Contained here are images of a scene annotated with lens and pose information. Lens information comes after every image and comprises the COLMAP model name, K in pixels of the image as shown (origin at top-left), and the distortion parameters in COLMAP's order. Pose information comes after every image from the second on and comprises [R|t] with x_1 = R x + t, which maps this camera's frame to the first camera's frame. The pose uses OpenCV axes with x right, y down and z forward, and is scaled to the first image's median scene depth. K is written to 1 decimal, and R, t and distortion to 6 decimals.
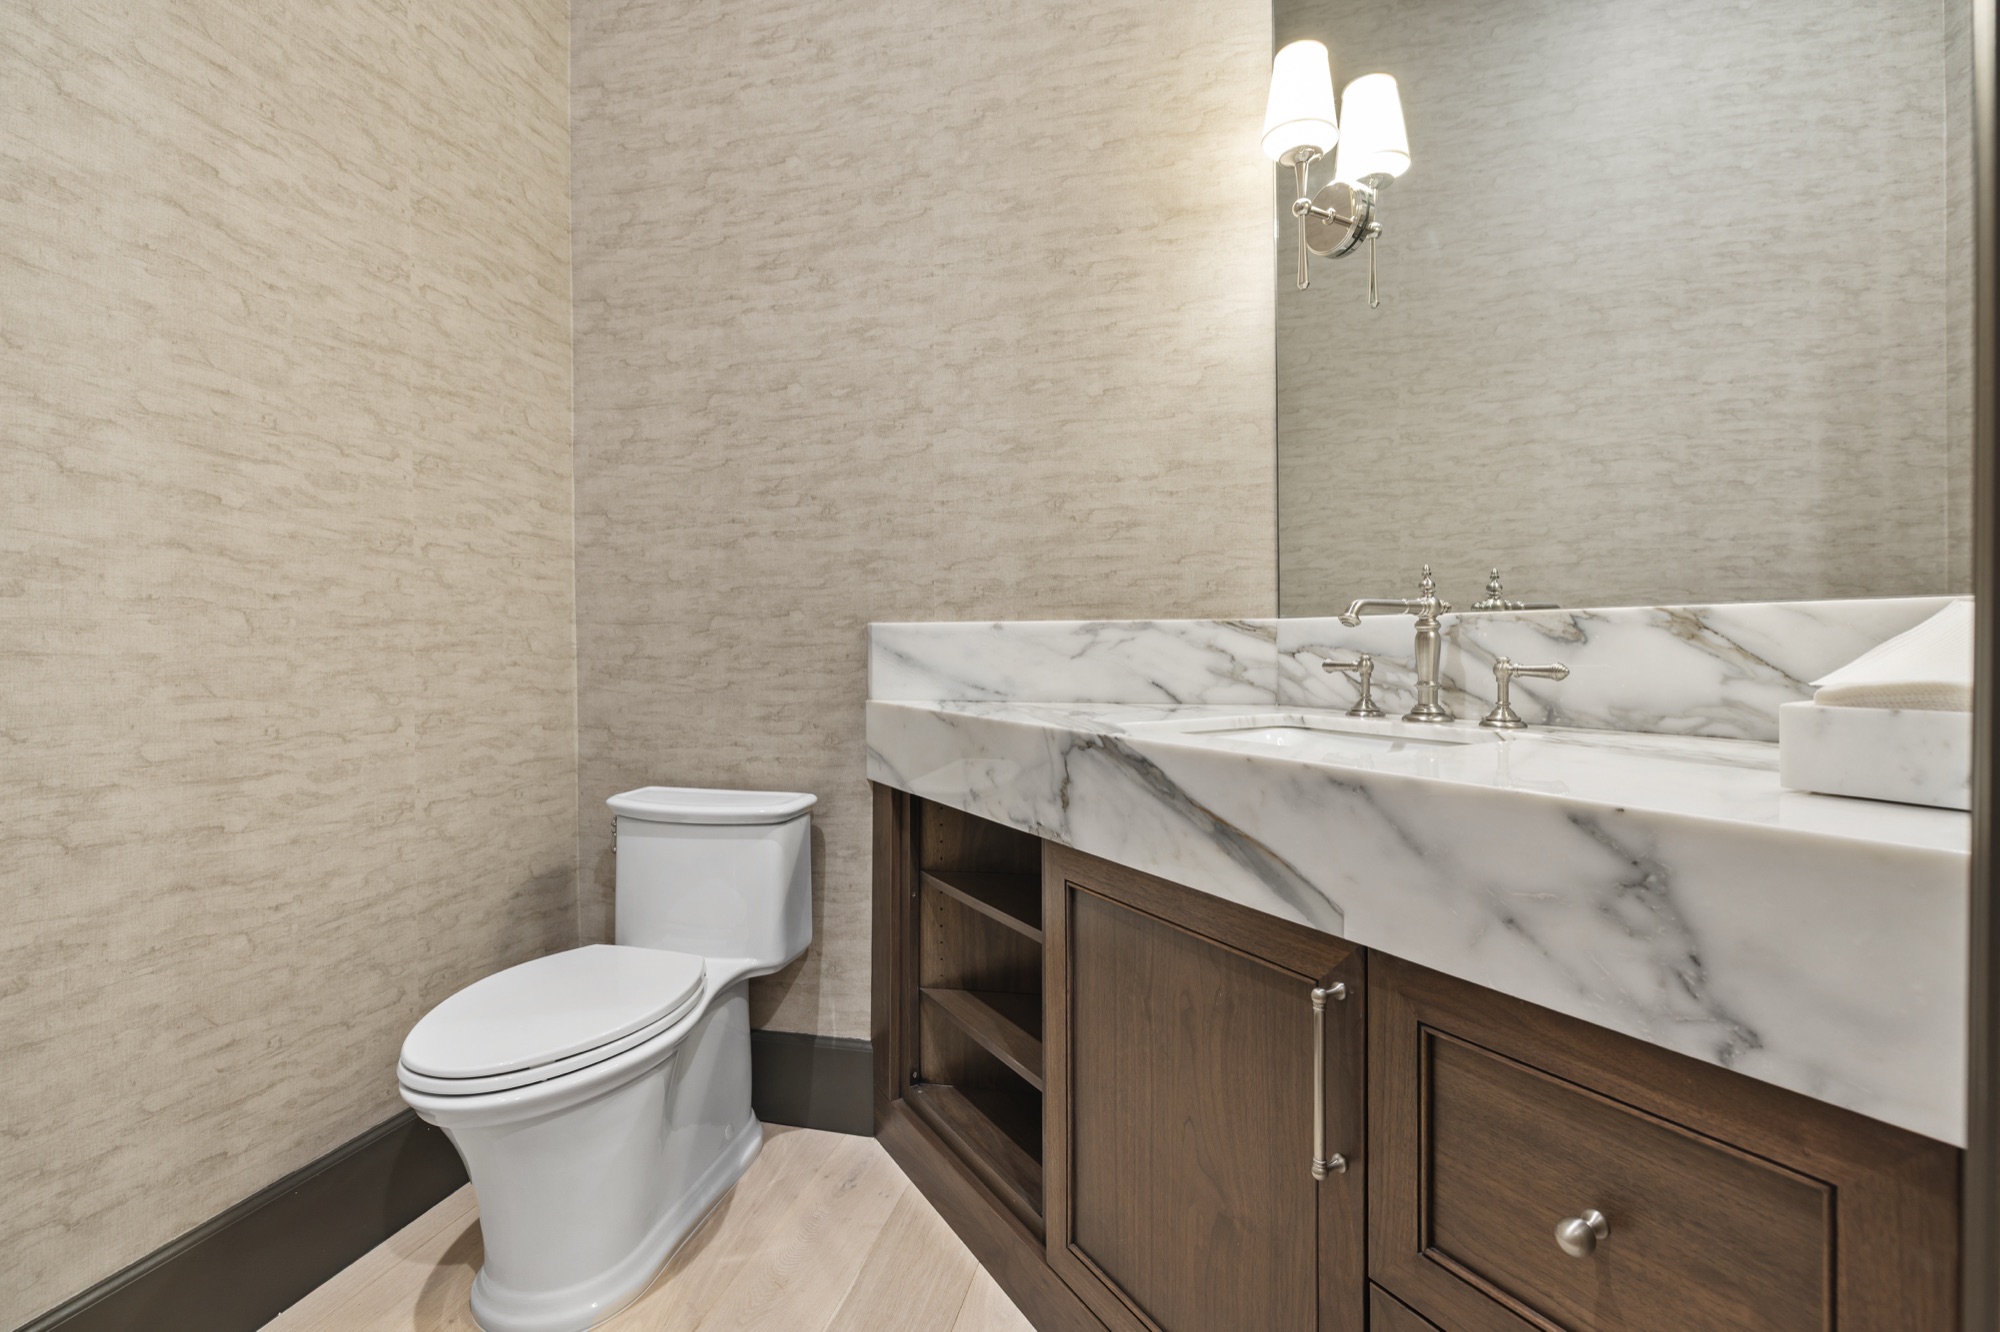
lens RADIAL K [[890.3, 0, 1005.4], [0, 890.3, 685.7], [0, 0, 1]] dist [-0.000904, 0.000210]
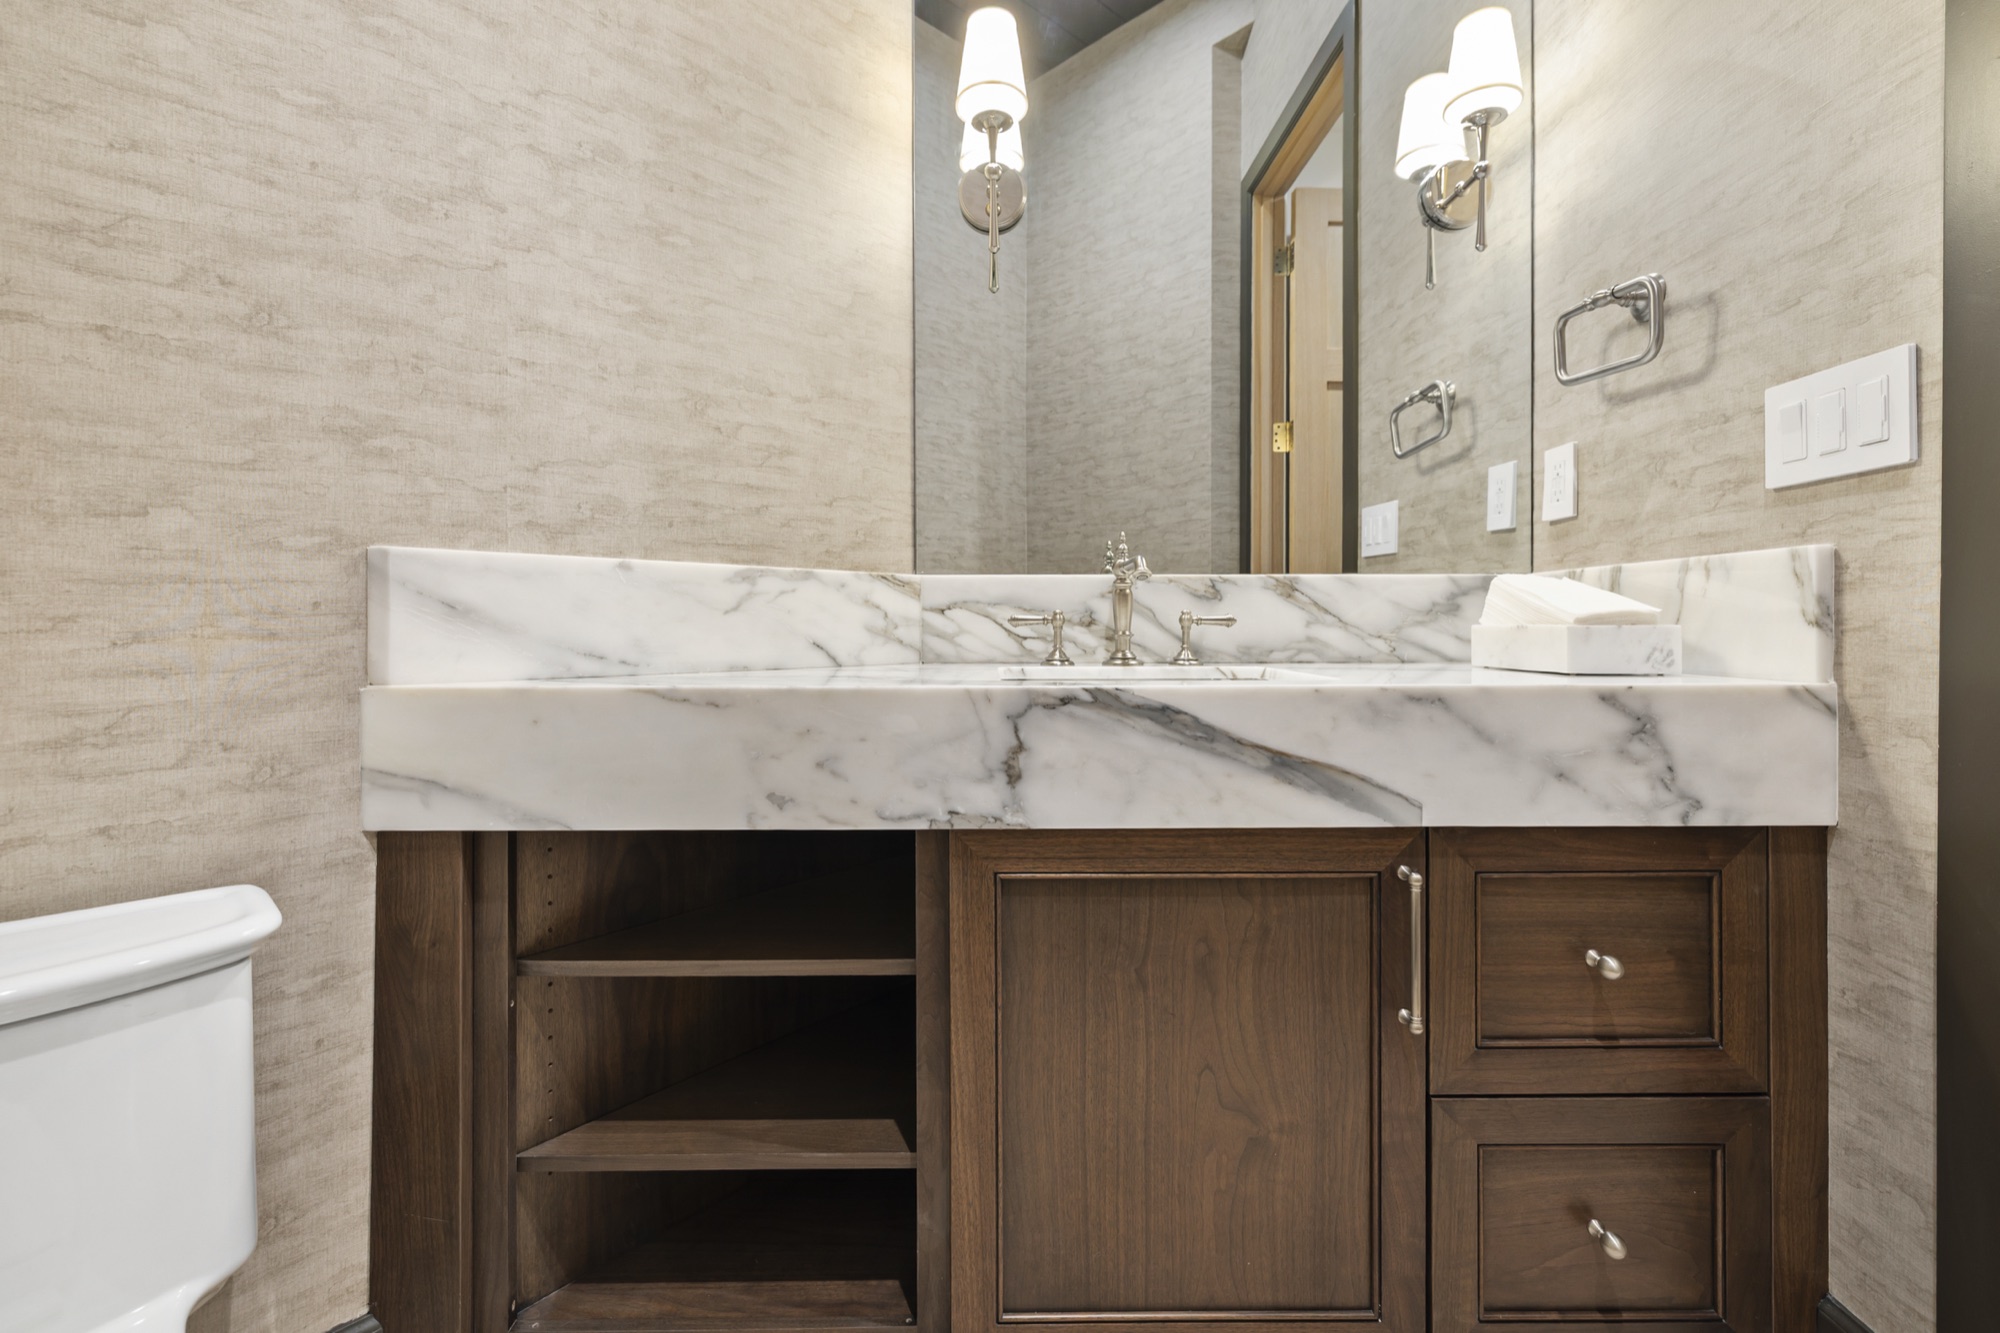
lens RADIAL K [[858.0, 0, 1000.0], [0, 858.0, 650.7], [0, 0, 1]] dist [0.001689, 0.000068]
pose [[0.508705, -0.022315, 0.860651, -0.453635], [0.039482, 0.999217, 0.002571, 0.008790], [-0.860035, 0.032672, 0.509188, 0.438965]]
